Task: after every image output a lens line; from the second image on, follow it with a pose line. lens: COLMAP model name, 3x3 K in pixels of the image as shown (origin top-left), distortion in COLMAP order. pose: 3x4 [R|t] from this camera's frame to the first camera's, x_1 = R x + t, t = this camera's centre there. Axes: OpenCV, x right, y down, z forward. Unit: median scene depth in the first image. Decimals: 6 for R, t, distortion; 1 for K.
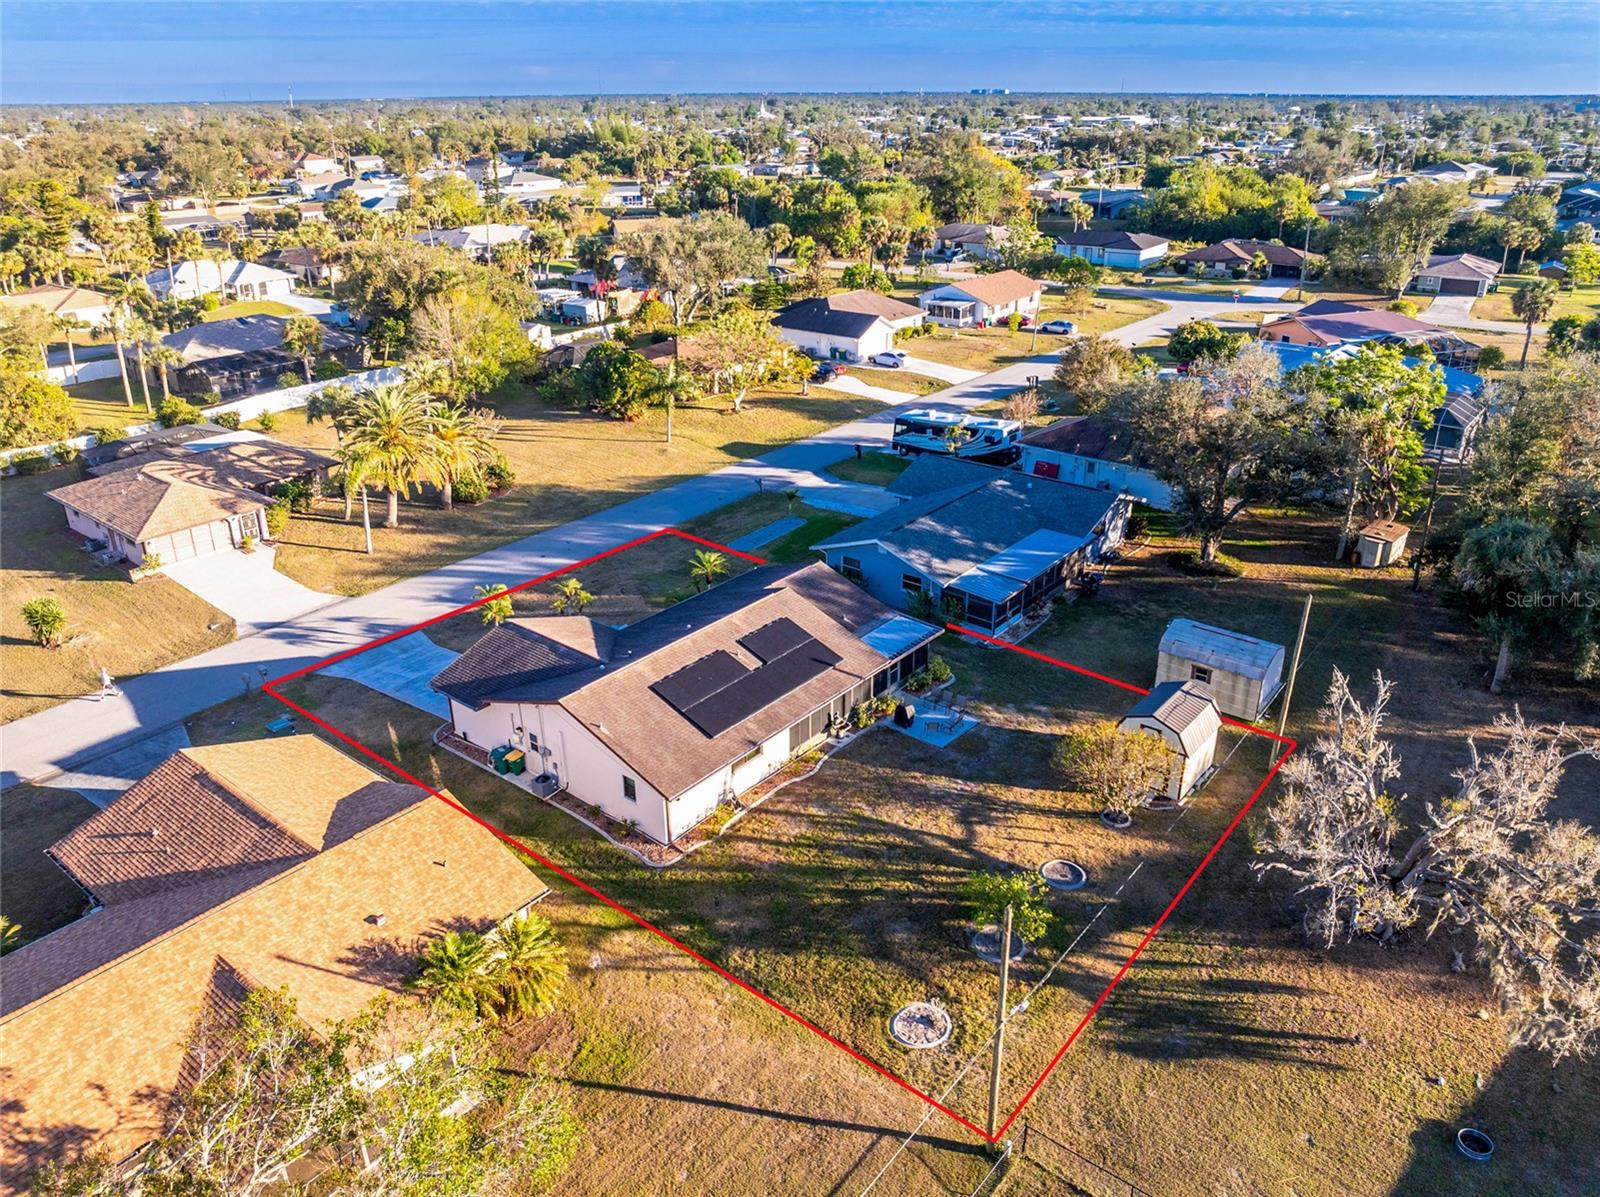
lens RADIAL K [[1149.4, 0, 813.2], [0, 1149.4, 602.6], [0, 0, 1]] dist [-0.018287, -0.005943]
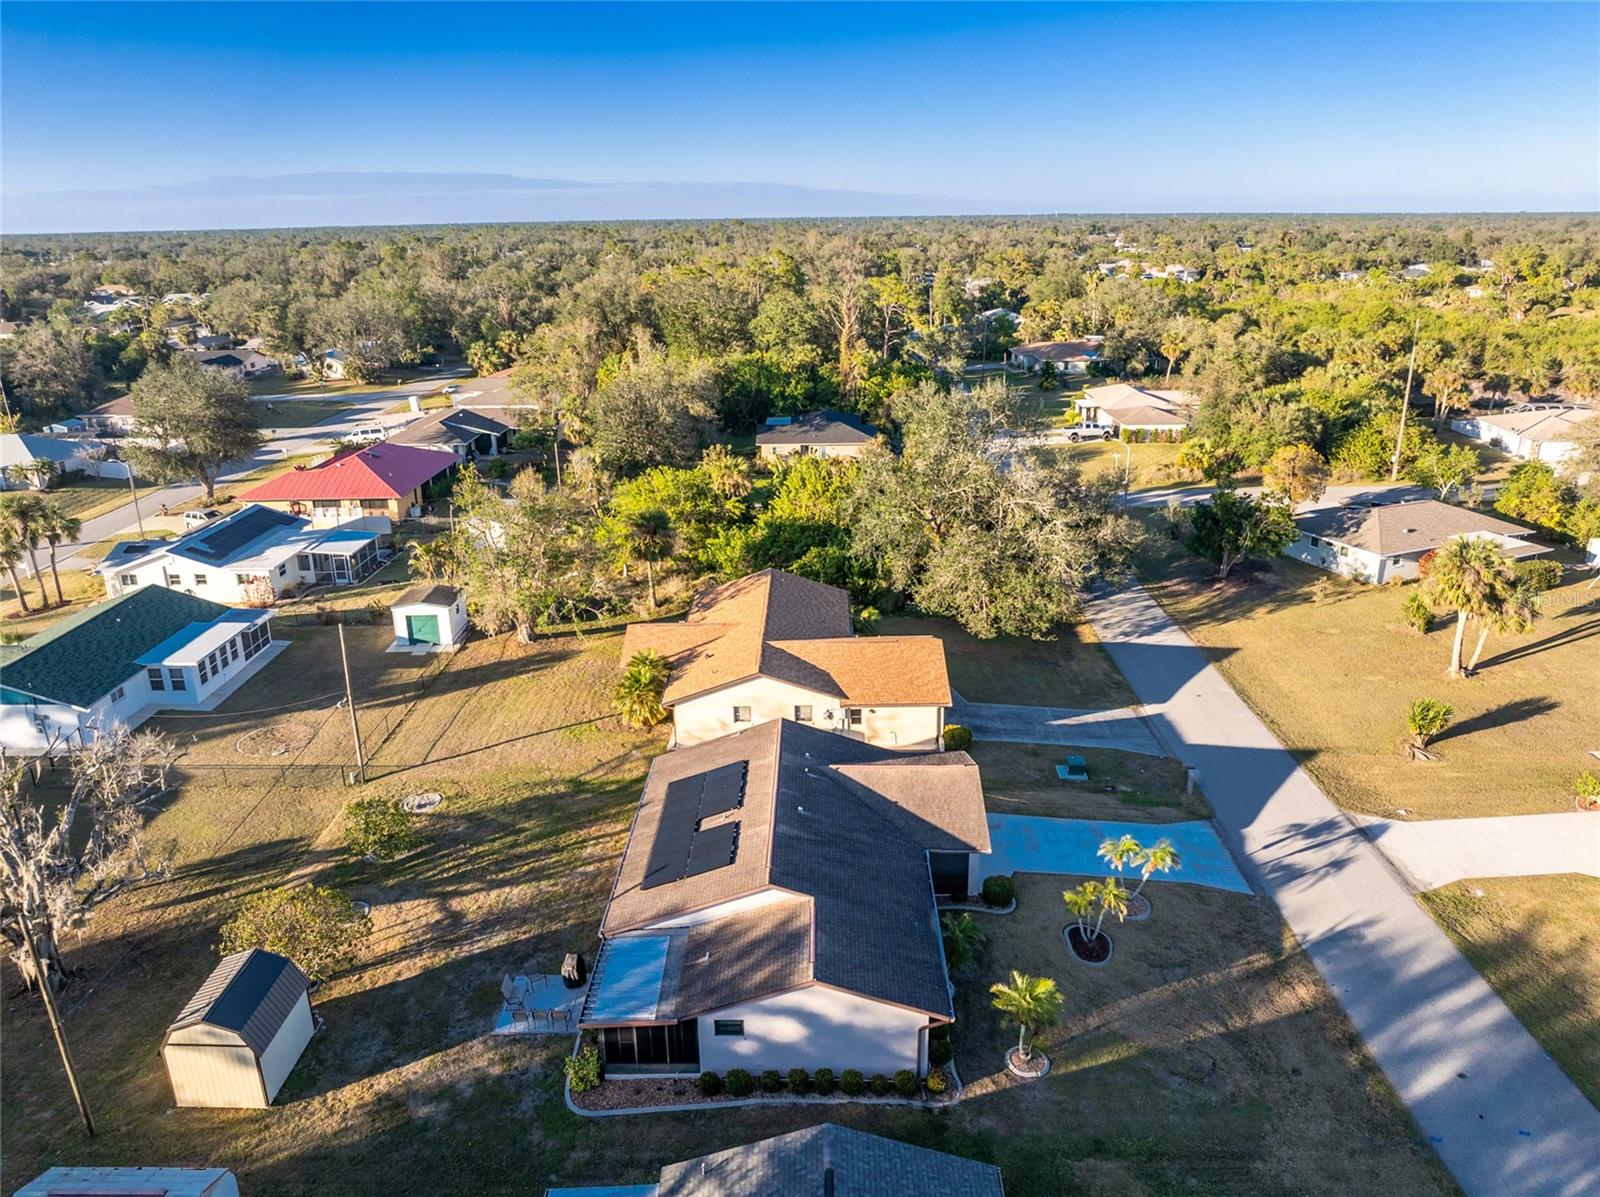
lens RADIAL K [[1149.4, 0, 803.3], [0, 1149.4, 609.0], [0, 0, 1]] dist [-0.018287, -0.005943]
pose [[-0.793897, 0.215599, -0.568546, 0.361925], [-0.232804, 0.756006, 0.611766, -0.641070], [0.561720, 0.618039, -0.549999, 1.392458]]
